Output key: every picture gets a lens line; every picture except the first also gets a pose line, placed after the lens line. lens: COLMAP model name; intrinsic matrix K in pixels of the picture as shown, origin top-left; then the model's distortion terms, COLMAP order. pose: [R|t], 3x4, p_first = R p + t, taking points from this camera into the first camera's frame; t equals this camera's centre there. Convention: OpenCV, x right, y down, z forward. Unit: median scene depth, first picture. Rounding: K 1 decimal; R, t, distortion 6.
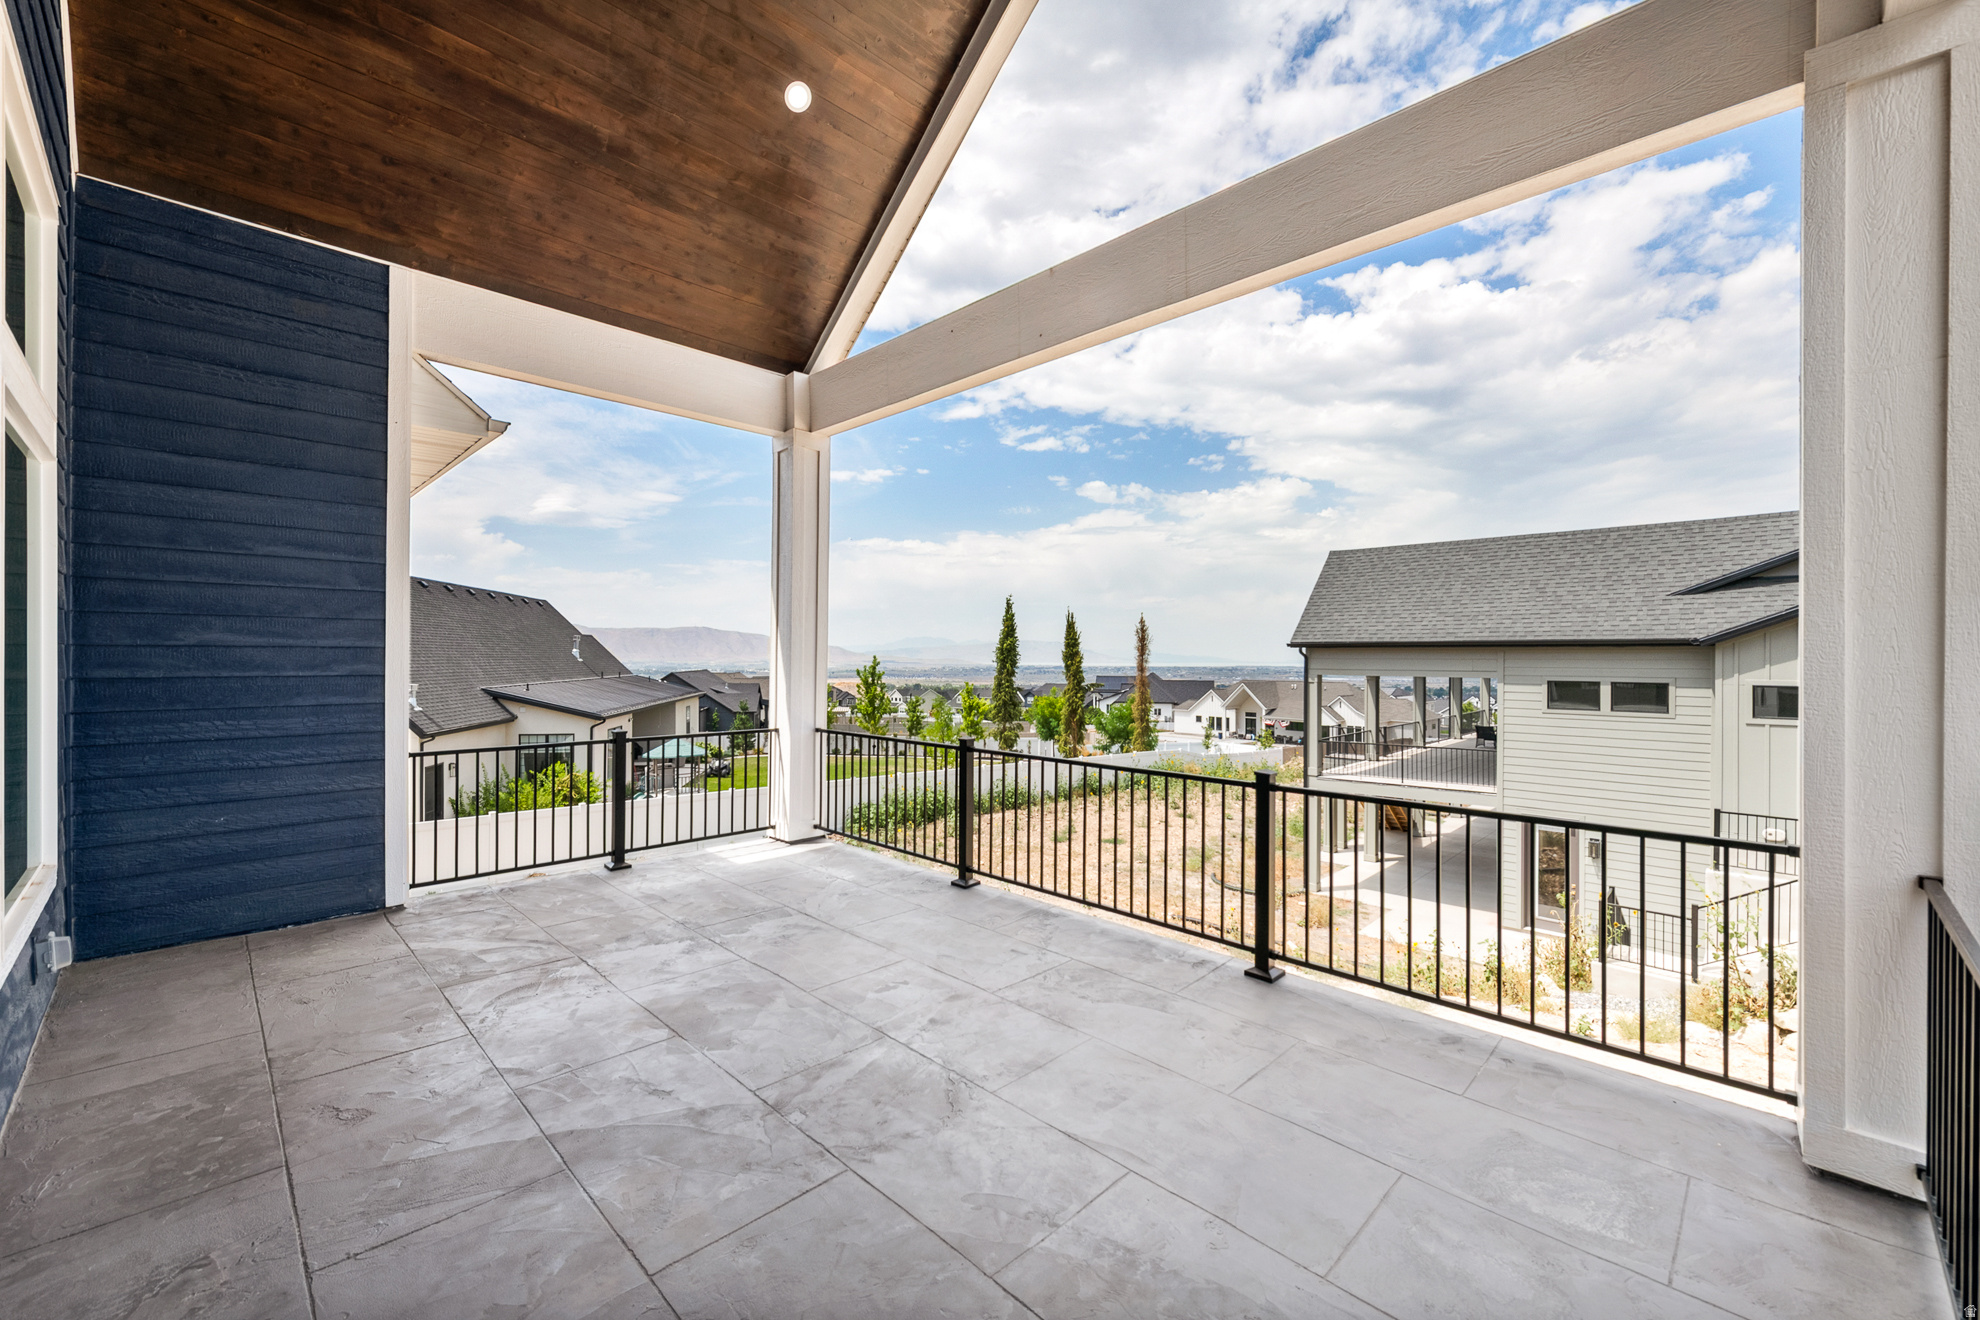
lens RADIAL K [[795.1, 0, 976.2], [0, 795.1, 659.1], [0, 0, 1]] dist [-0.008996, -0.000541]
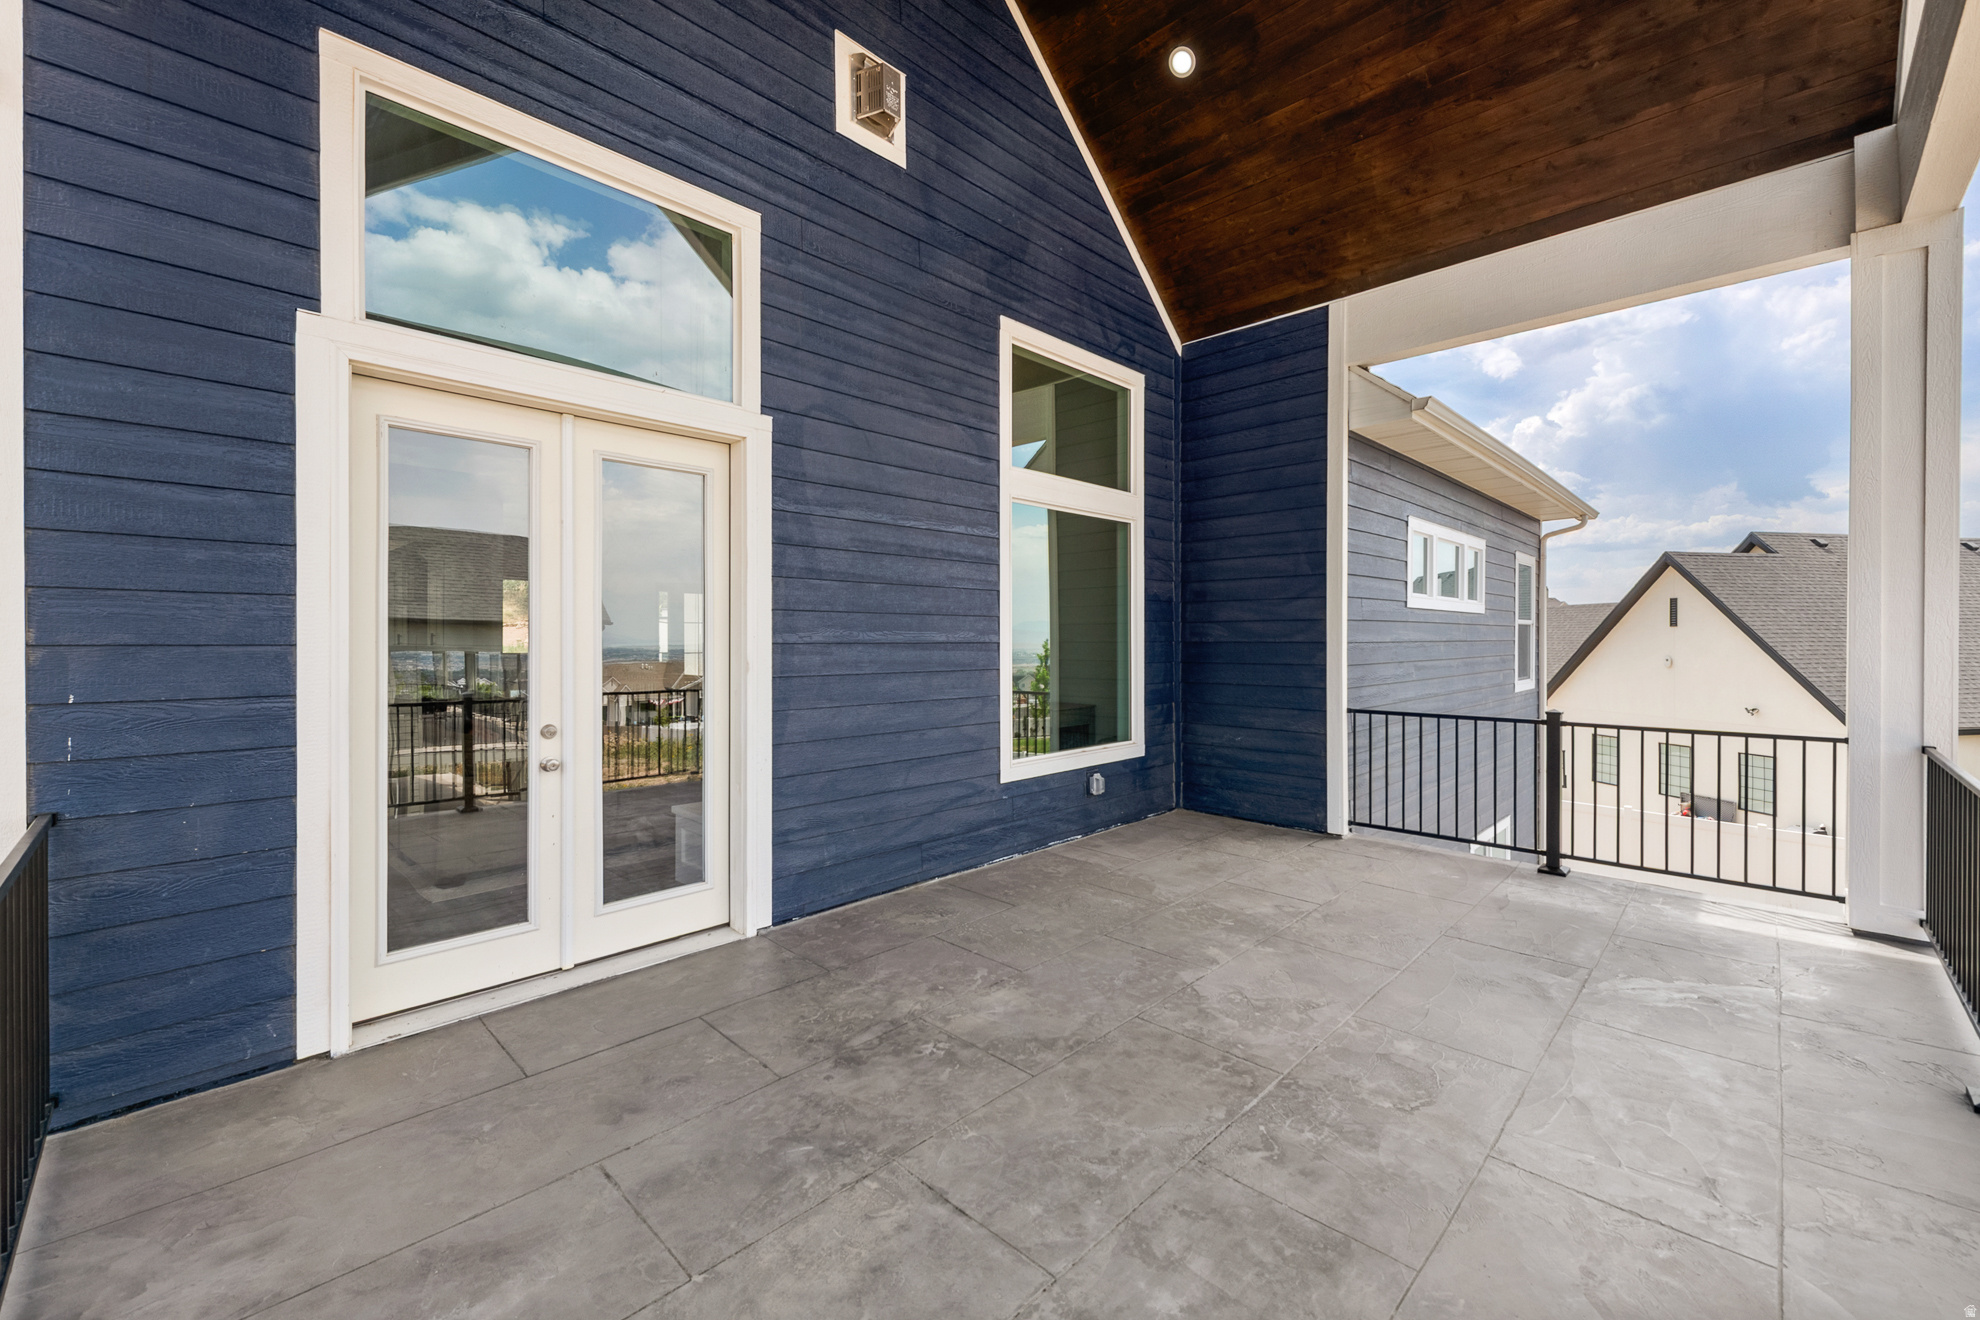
lens RADIAL K [[795.1, 0, 976.1], [0, 795.1, 646.2], [0, 0, 1]] dist [-0.008996, -0.000541]
pose [[-0.001195, 0.007013, -0.999975, 0.485386], [0.000630, 0.999975, 0.007012, 0.017531], [0.999999, -0.000622, -0.001199, 0.468558]]
